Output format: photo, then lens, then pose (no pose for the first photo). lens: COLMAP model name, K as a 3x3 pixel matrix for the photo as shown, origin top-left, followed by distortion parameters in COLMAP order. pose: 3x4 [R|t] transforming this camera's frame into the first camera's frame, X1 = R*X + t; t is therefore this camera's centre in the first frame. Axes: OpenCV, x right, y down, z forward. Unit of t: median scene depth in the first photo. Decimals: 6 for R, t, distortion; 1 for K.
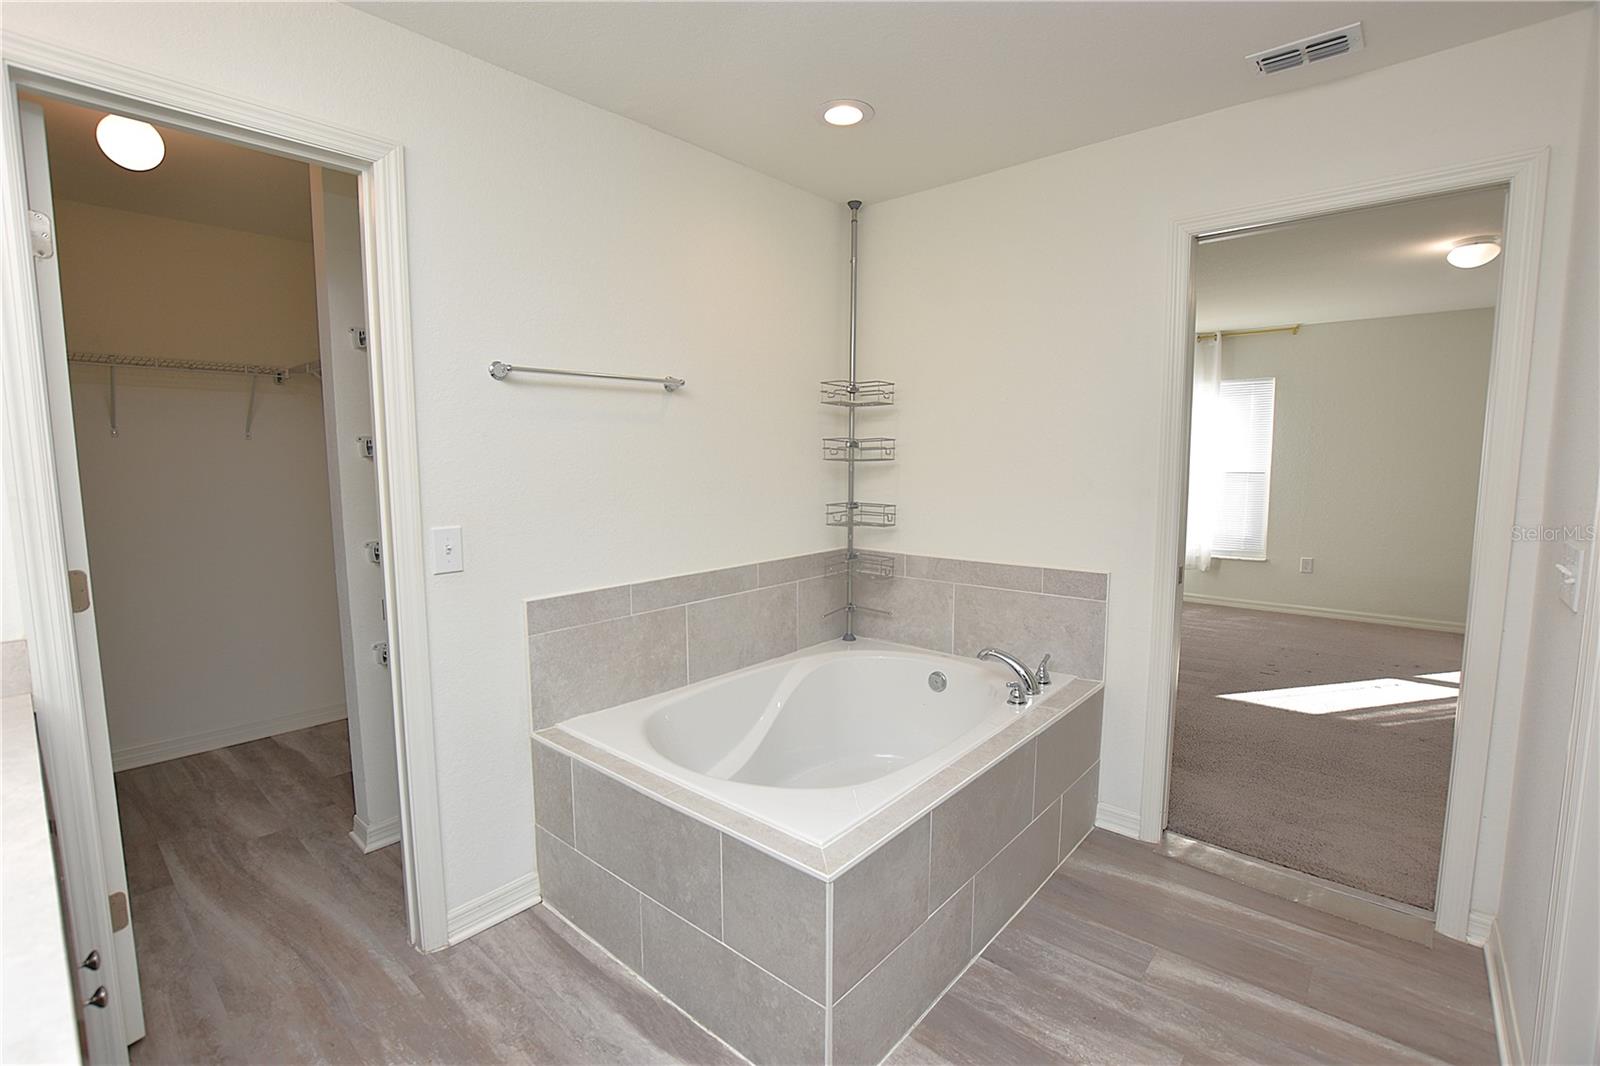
lens RADIAL K [[714.9, 0, 797.4], [0, 714.9, 529.6], [0, 0, 1]] dist [-0.035984, 0.006223]
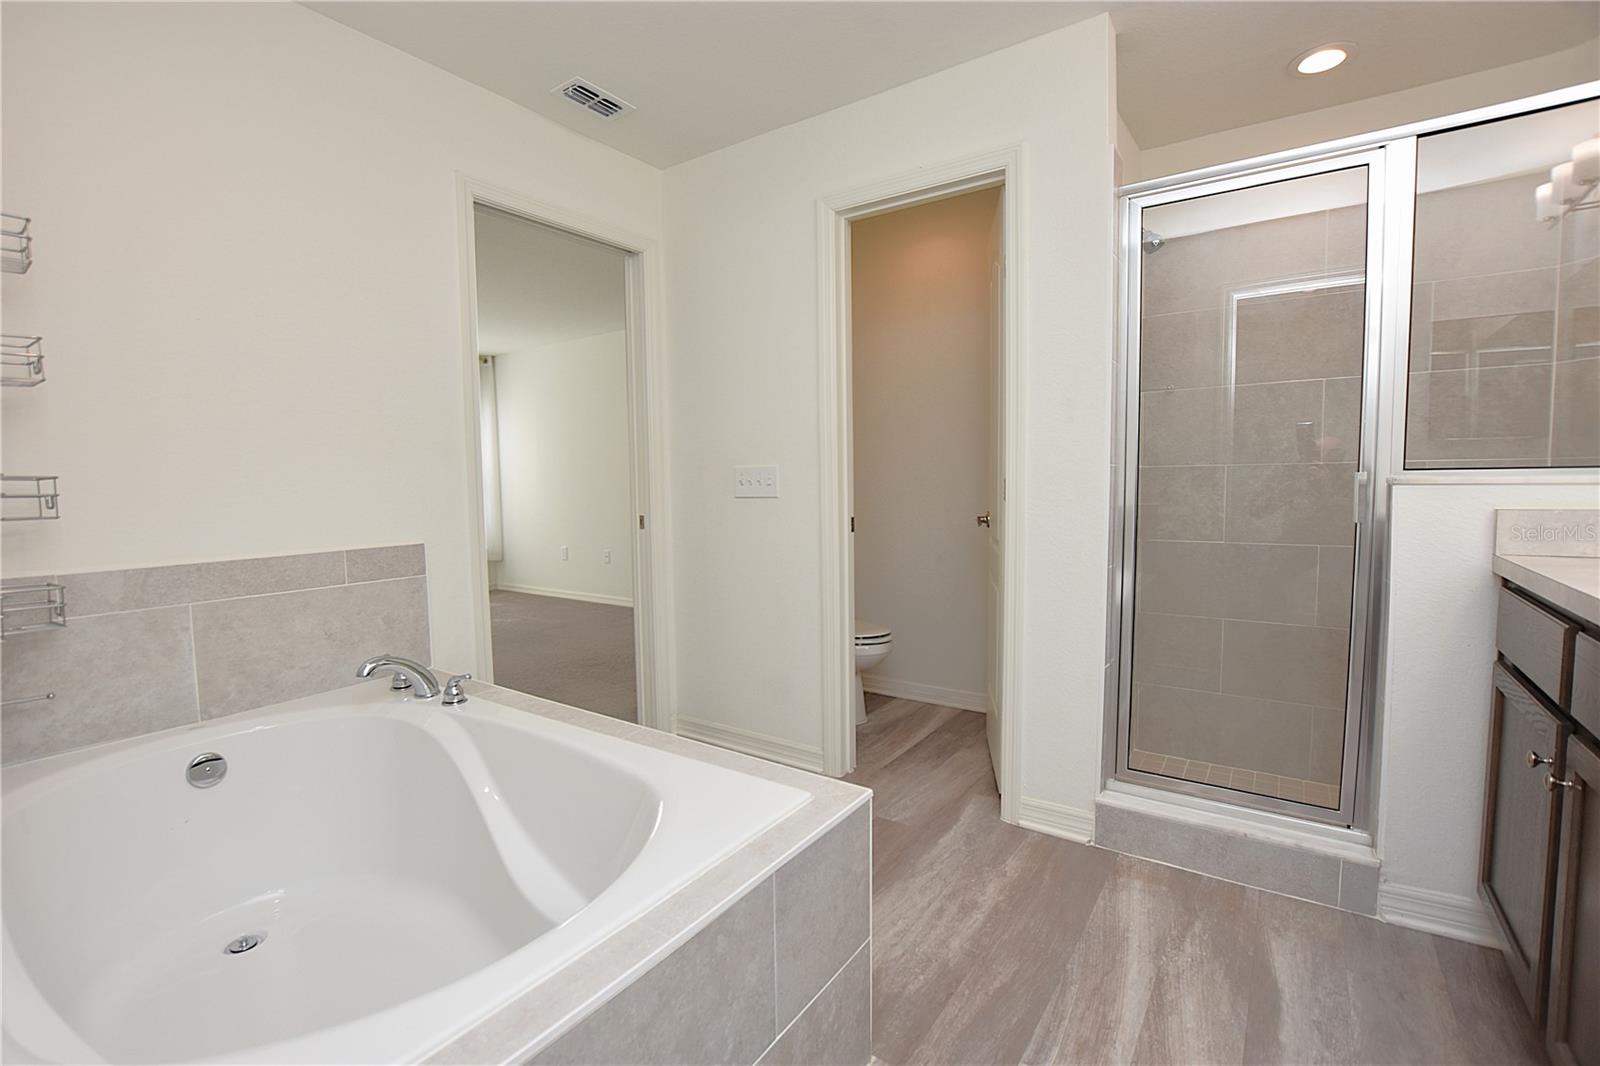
lens RADIAL K [[699.4, 0, 800.0], [0, 699.4, 533.0], [0, 0, 1]] dist [-0.037201, 0.000006]
pose [[-0.098203, -0.070945, 0.992634, -0.570535], [0.118260, 0.989556, 0.082425, 0.042376], [-0.988115, 0.125484, -0.088787, 0.766345]]
